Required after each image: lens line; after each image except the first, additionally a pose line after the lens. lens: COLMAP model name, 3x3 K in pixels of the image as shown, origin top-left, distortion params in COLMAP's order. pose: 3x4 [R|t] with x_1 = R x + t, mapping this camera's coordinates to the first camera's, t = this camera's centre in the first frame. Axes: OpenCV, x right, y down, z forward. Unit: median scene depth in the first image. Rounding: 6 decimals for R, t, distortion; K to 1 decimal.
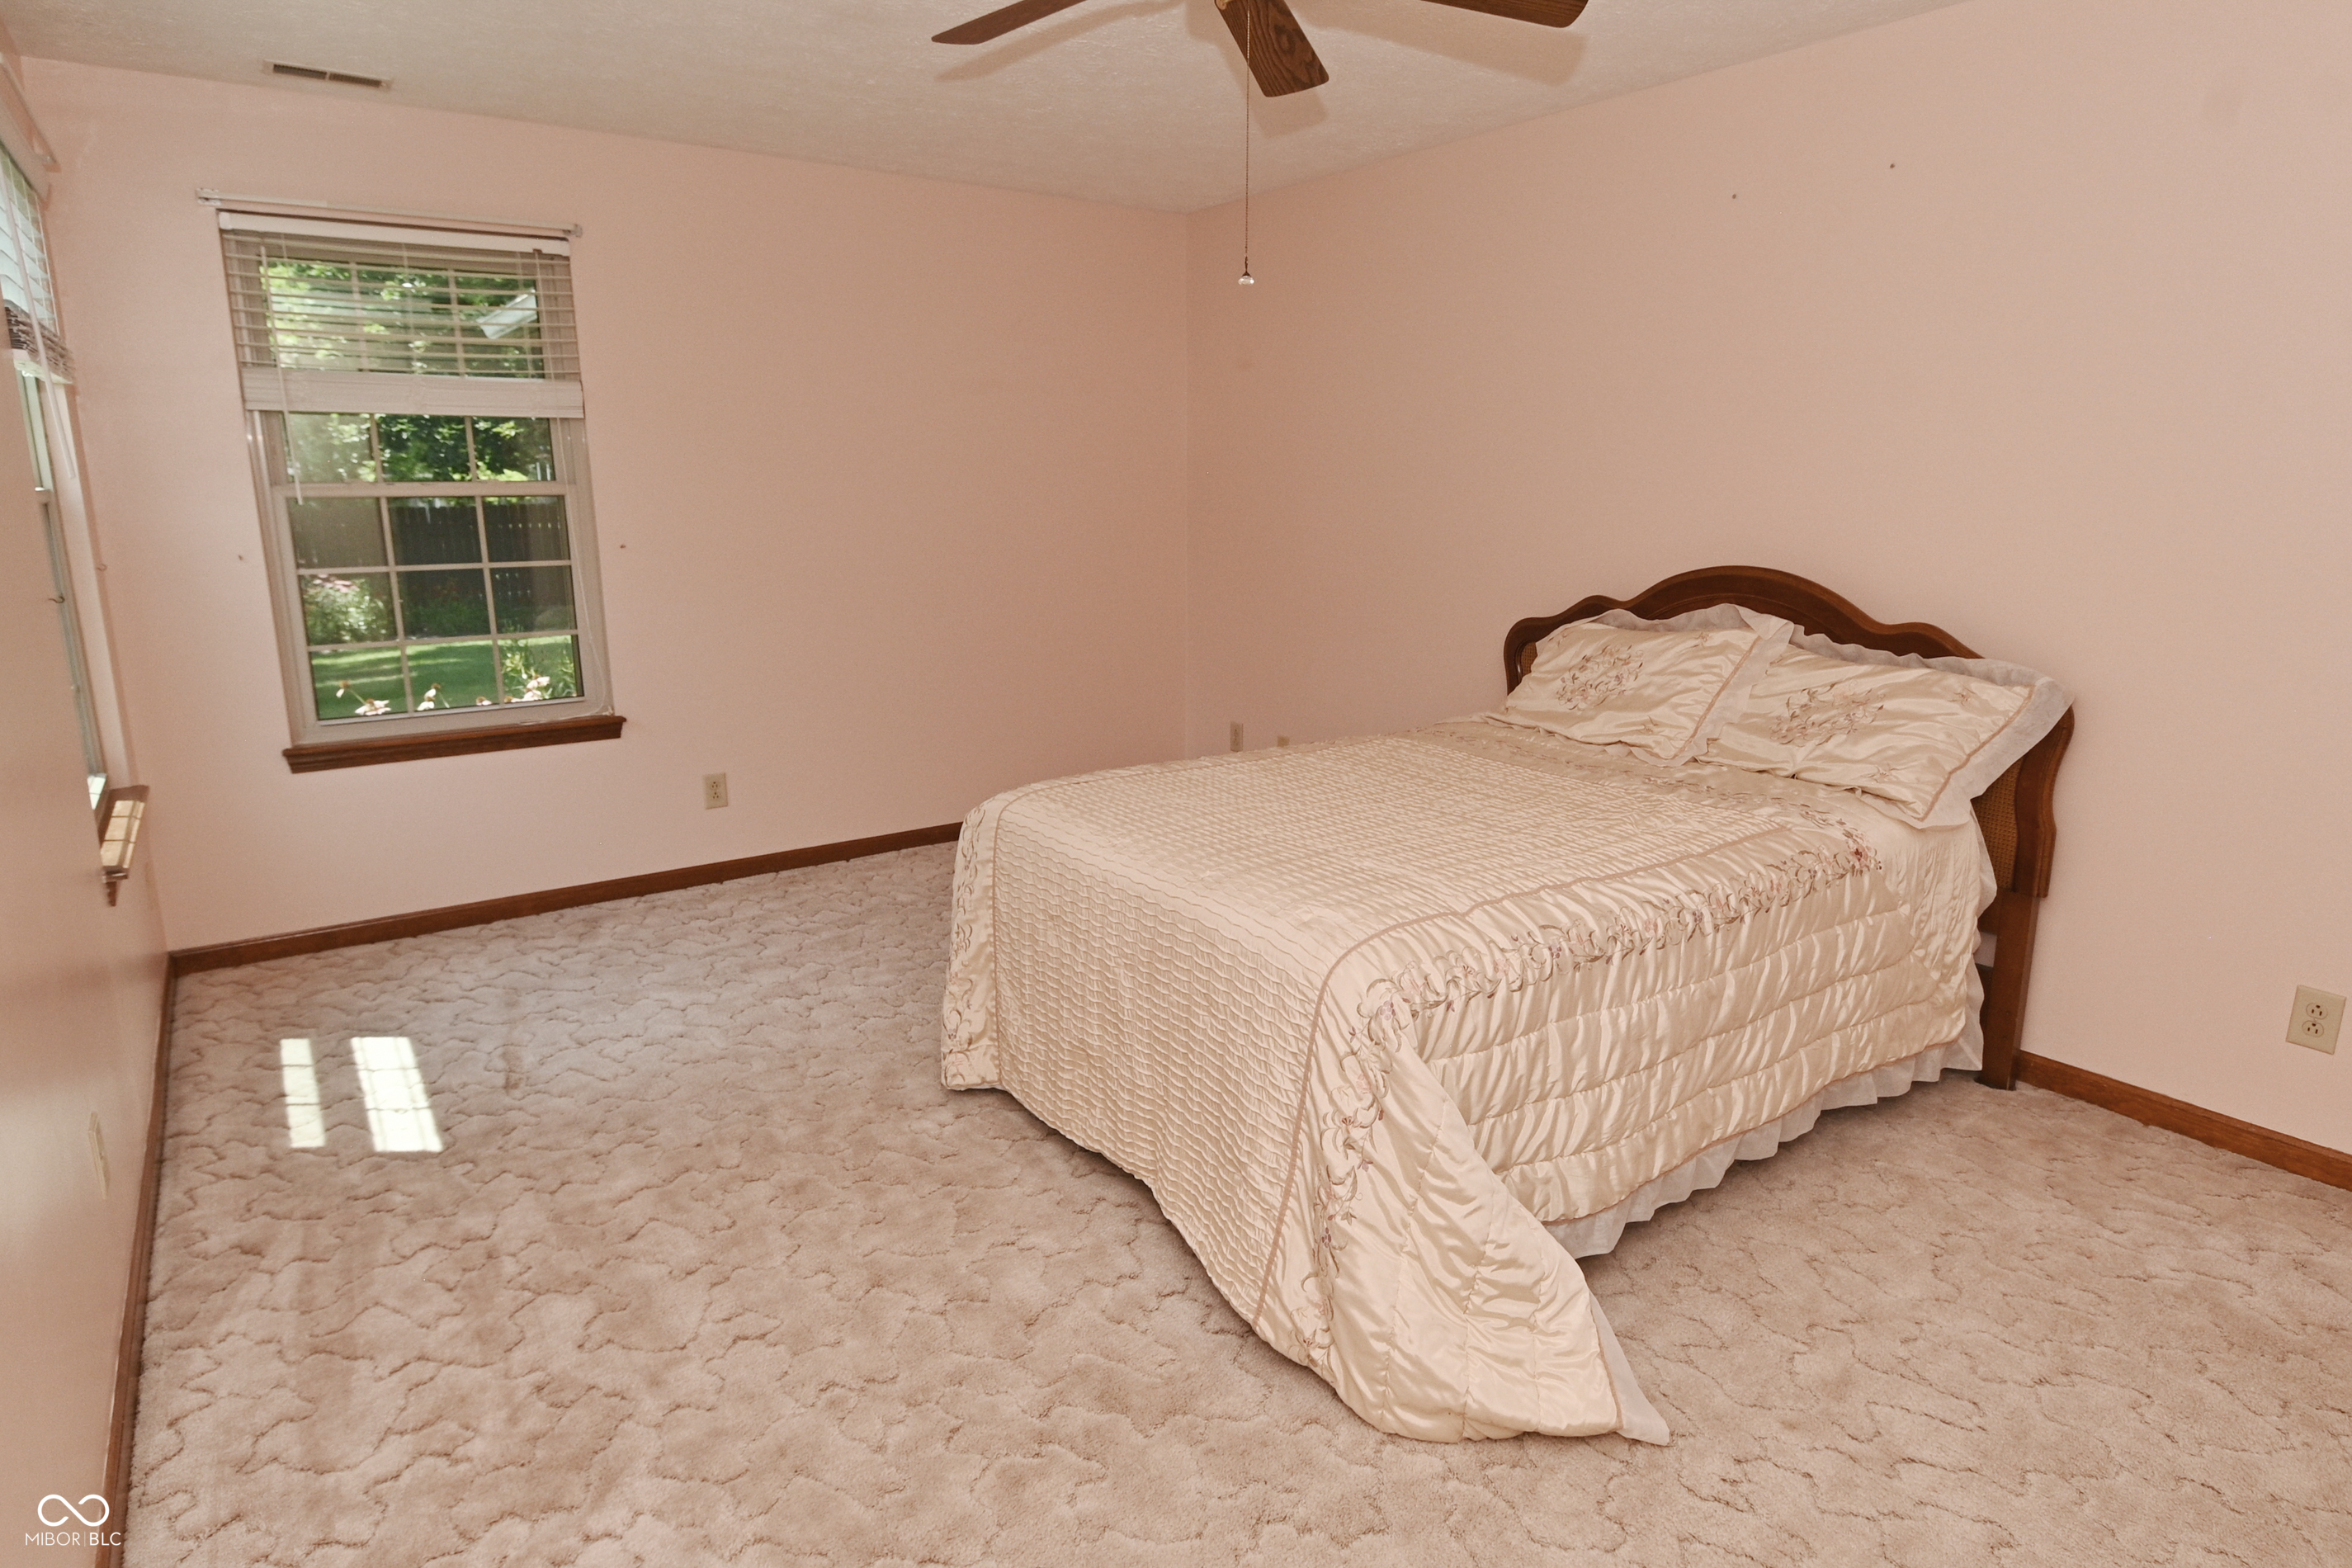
lens RADIAL K [[1322.7, 0, 1173.2], [0, 1322.7, 756.9], [0, 0, 1]] dist [0.006995, -0.017007]
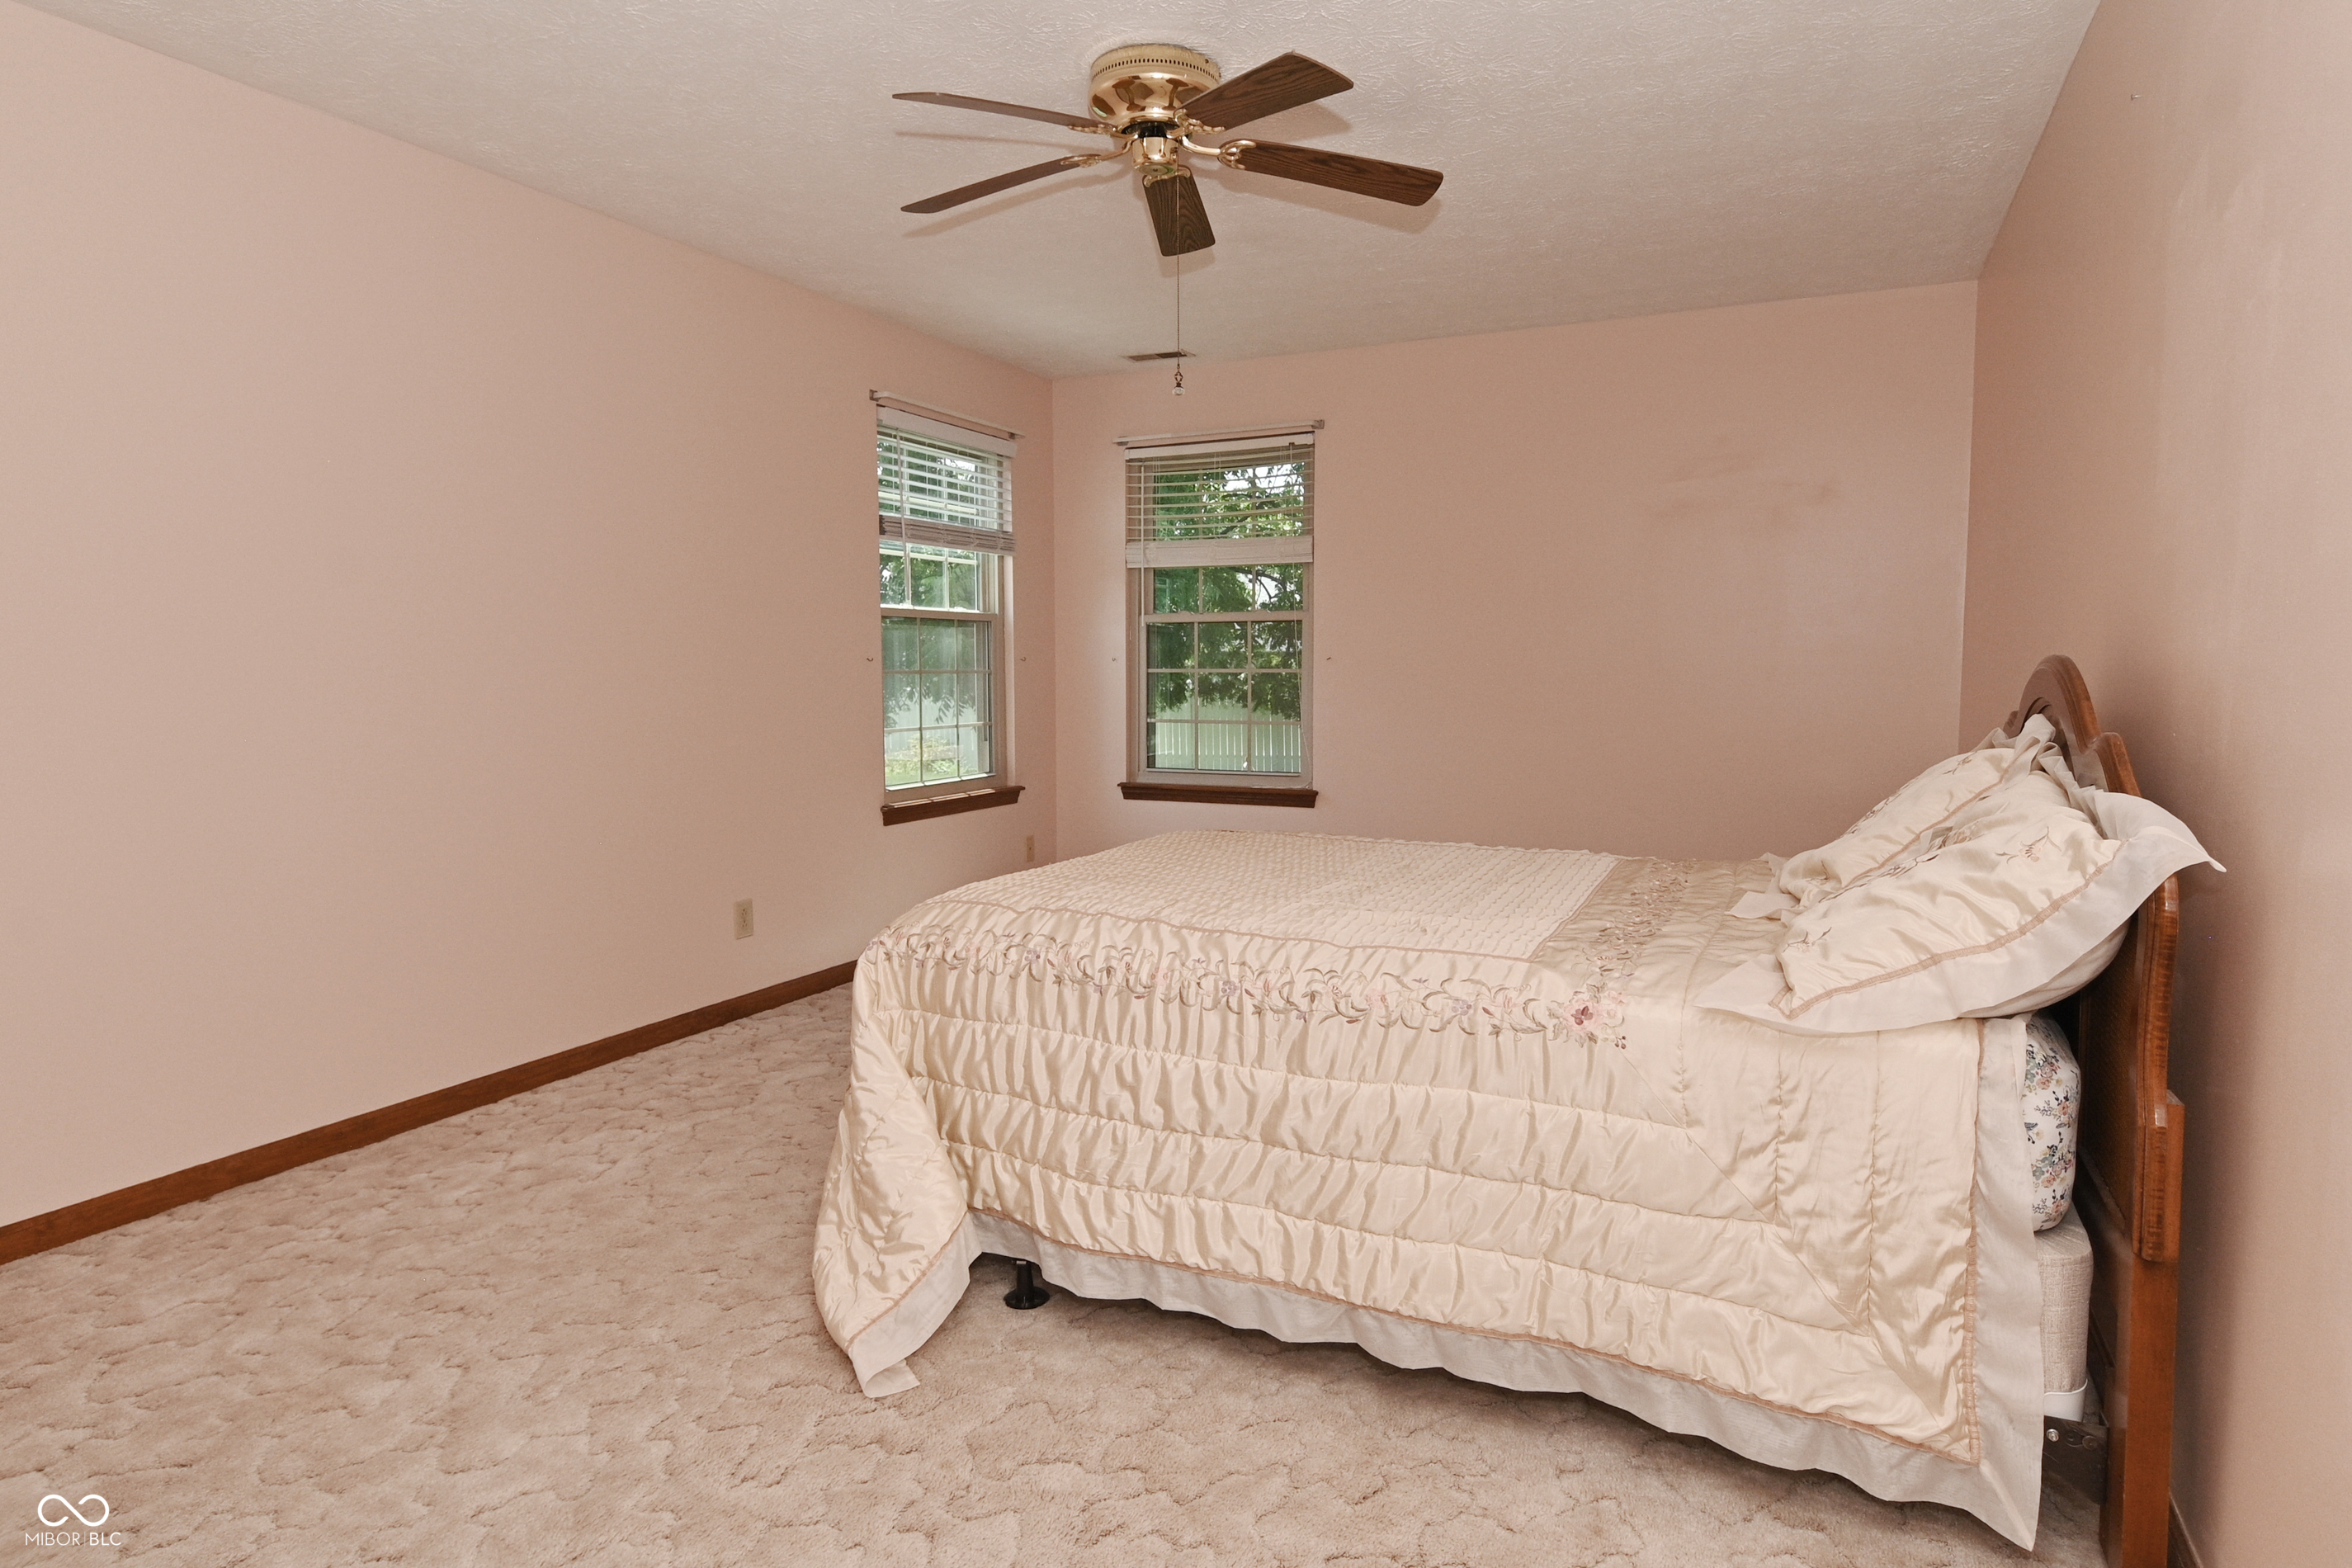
lens RADIAL K [[1322.7, 0, 1173.2], [0, 1322.7, 756.9], [0, 0, 1]] dist [0.006995, -0.017007]
pose [[0.481125, 0.067885, -0.874020, 0.730179], [-0.176957, 0.983995, -0.020983, -0.013431], [0.858607, 0.164759, 0.485437, 0.301717]]
